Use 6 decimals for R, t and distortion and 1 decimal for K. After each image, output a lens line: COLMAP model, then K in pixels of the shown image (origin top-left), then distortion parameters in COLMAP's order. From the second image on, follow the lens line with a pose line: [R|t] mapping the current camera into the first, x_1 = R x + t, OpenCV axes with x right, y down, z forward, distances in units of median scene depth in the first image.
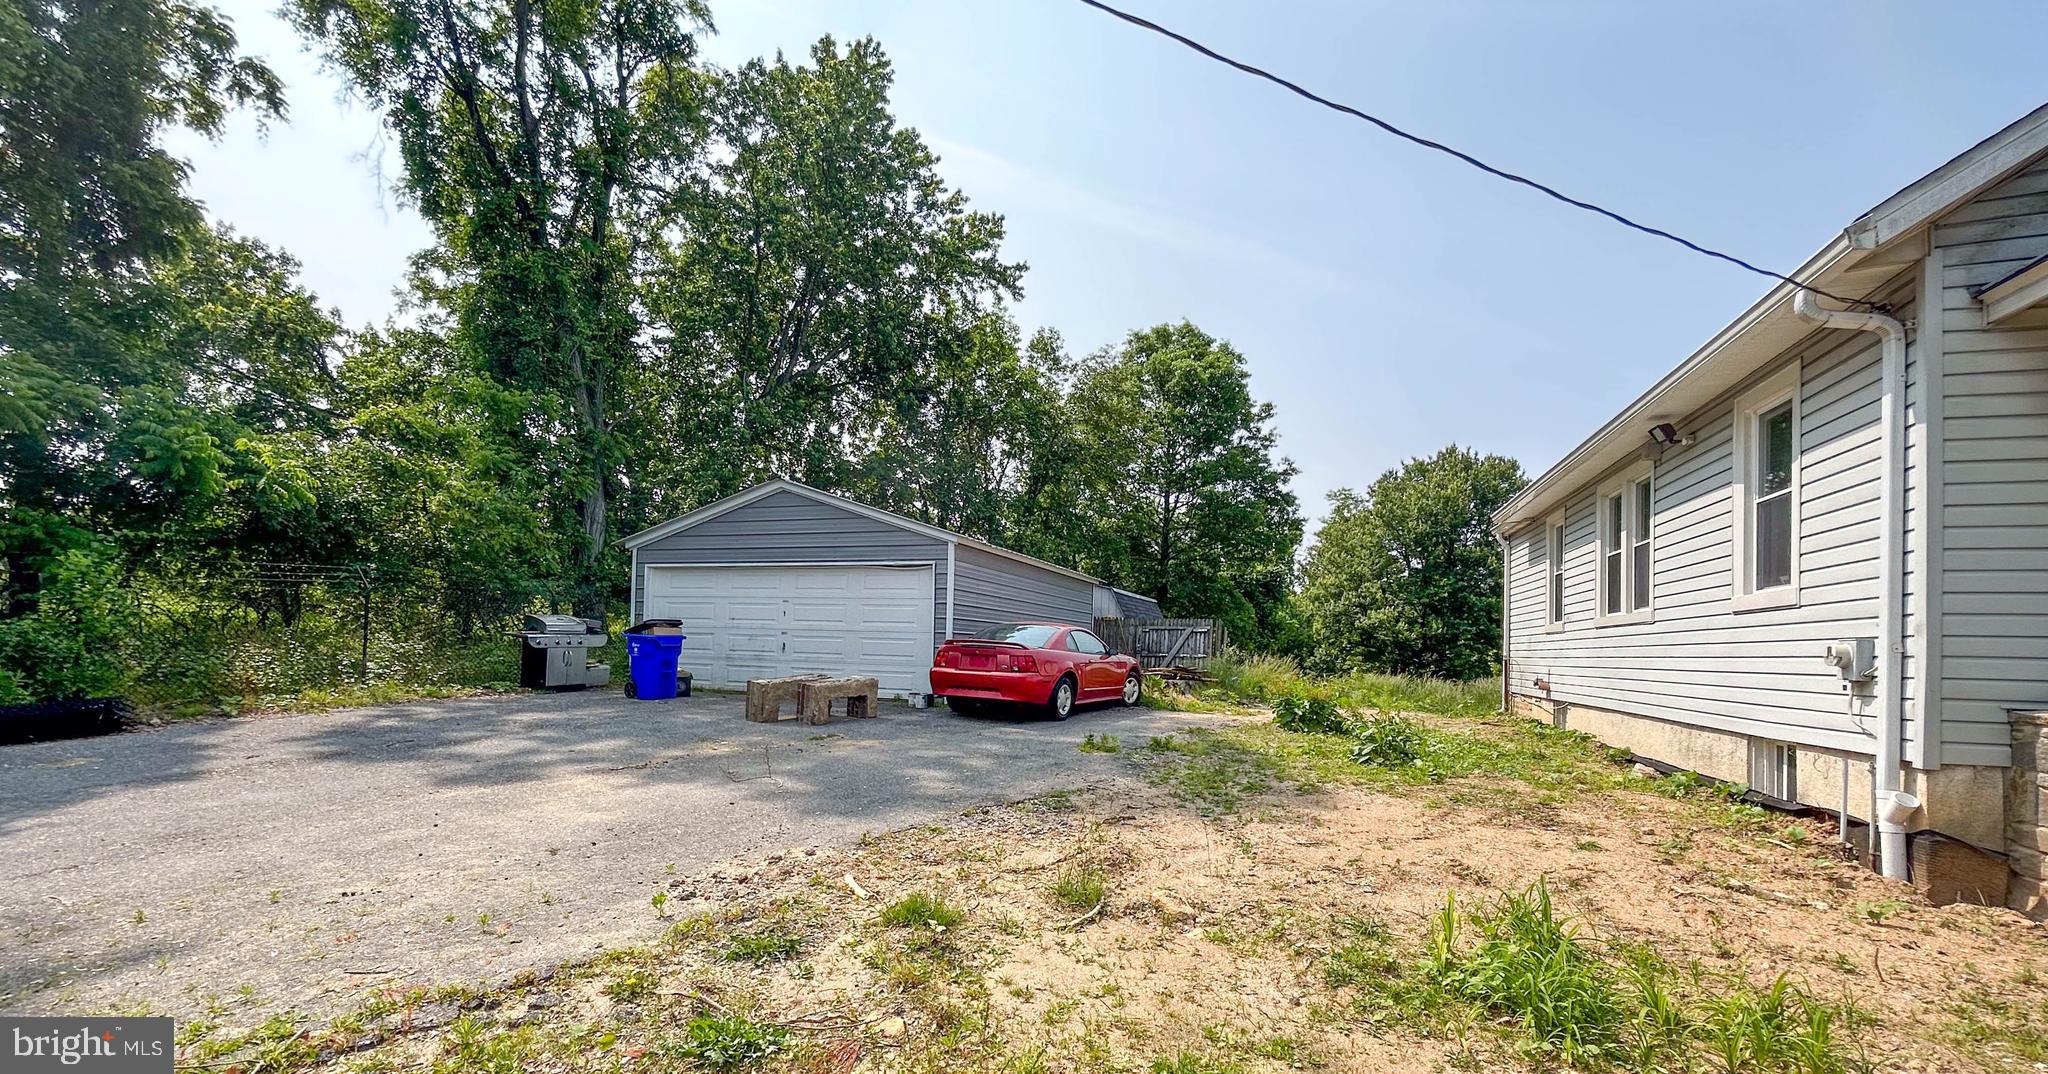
lens RADIAL K [[852.5, 0, 1039.0], [0, 852.5, 629.9], [0, 0, 1]] dist [0.002989, 0.000325]
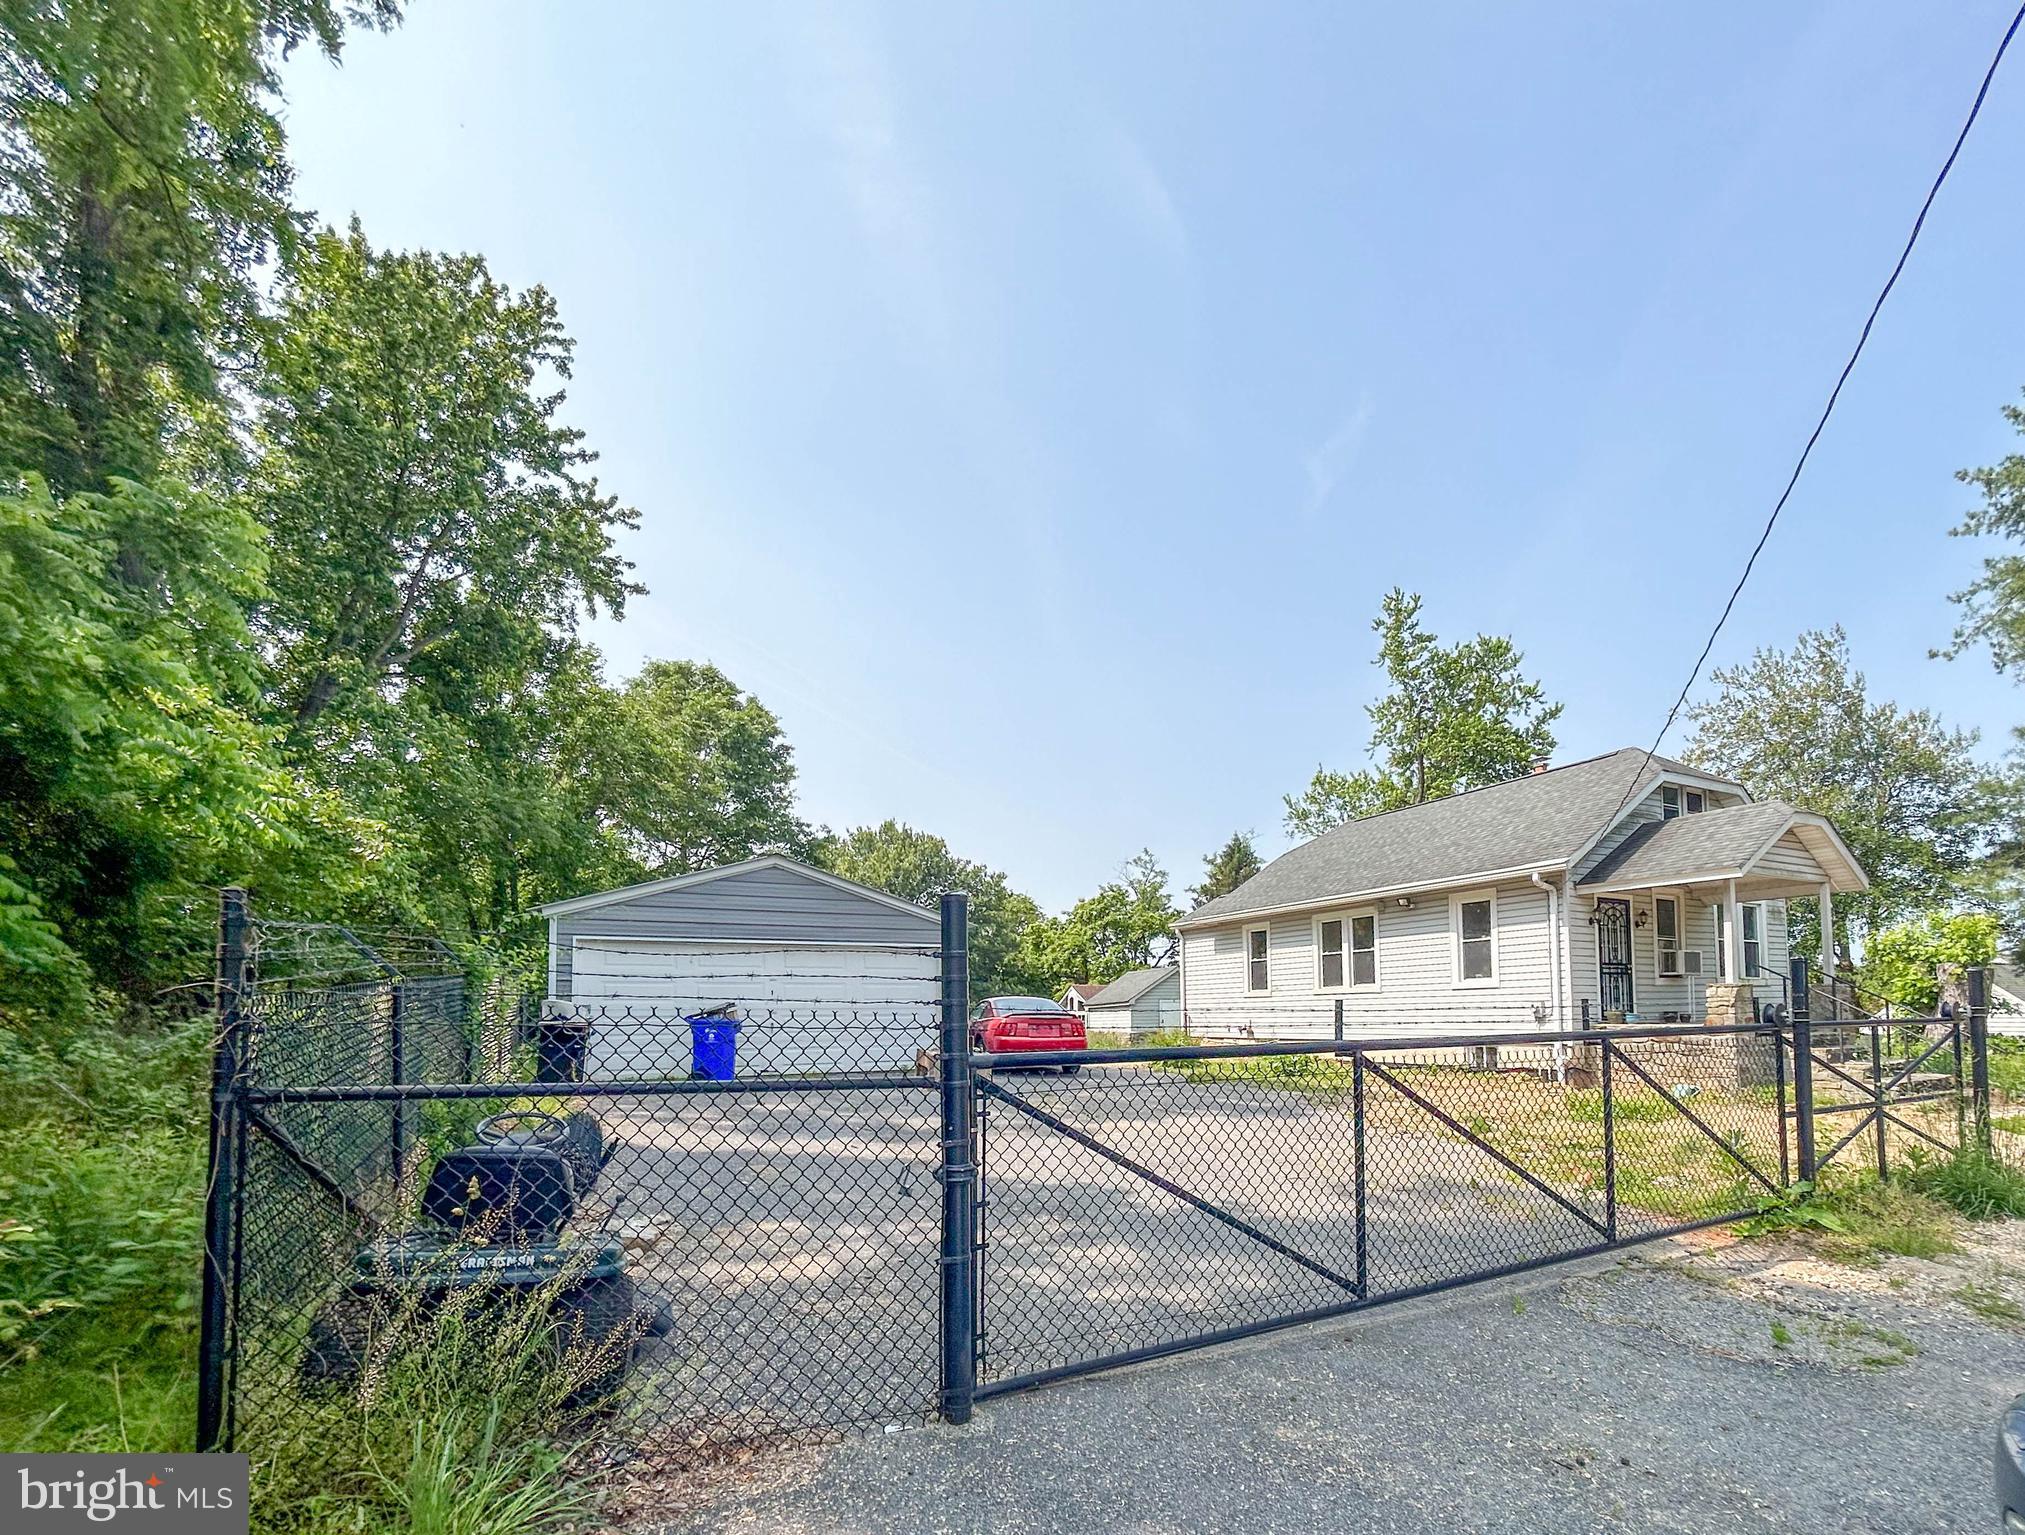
lens RADIAL K [[943.2, 0, 1137.1], [0, 943.2, 949.2], [0, 0, 1]] dist [0.000109, -0.000003]
pose [[0.661619, 0.019517, 0.749586, -0.779729], [0.013785, 0.999176, -0.038183, -0.020408], [-0.749714, 0.035596, 0.660804, -0.020319]]
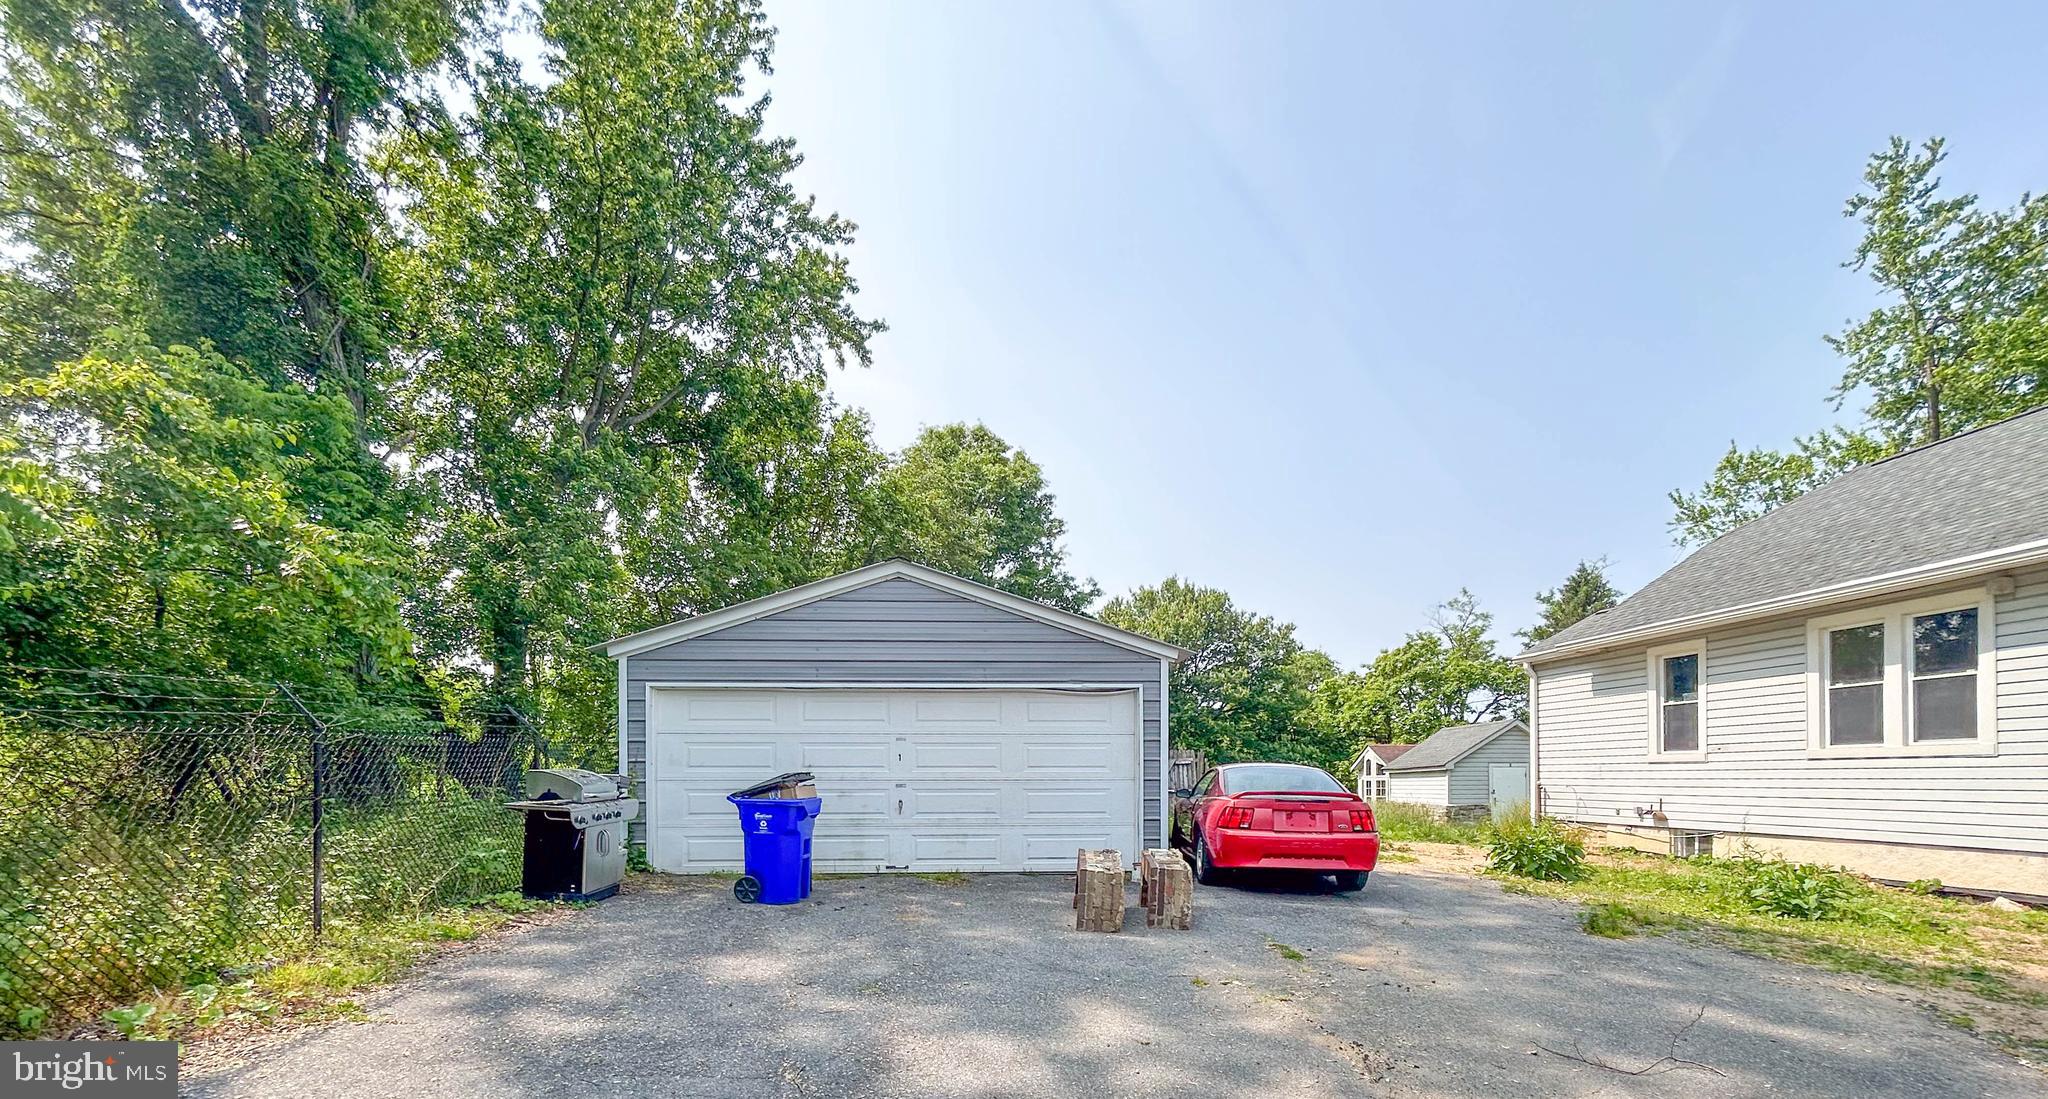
lens RADIAL K [[892.5, 0, 1032.0], [0, 892.5, 771.8], [0, 0, 1]] dist [-0.000310, -0.001174]
pose [[0.916291, -0.024963, 0.399735, -0.461585], [0.017787, 0.999607, 0.021653, -0.020101], [-0.400118, -0.012730, 0.916375, 0.281202]]
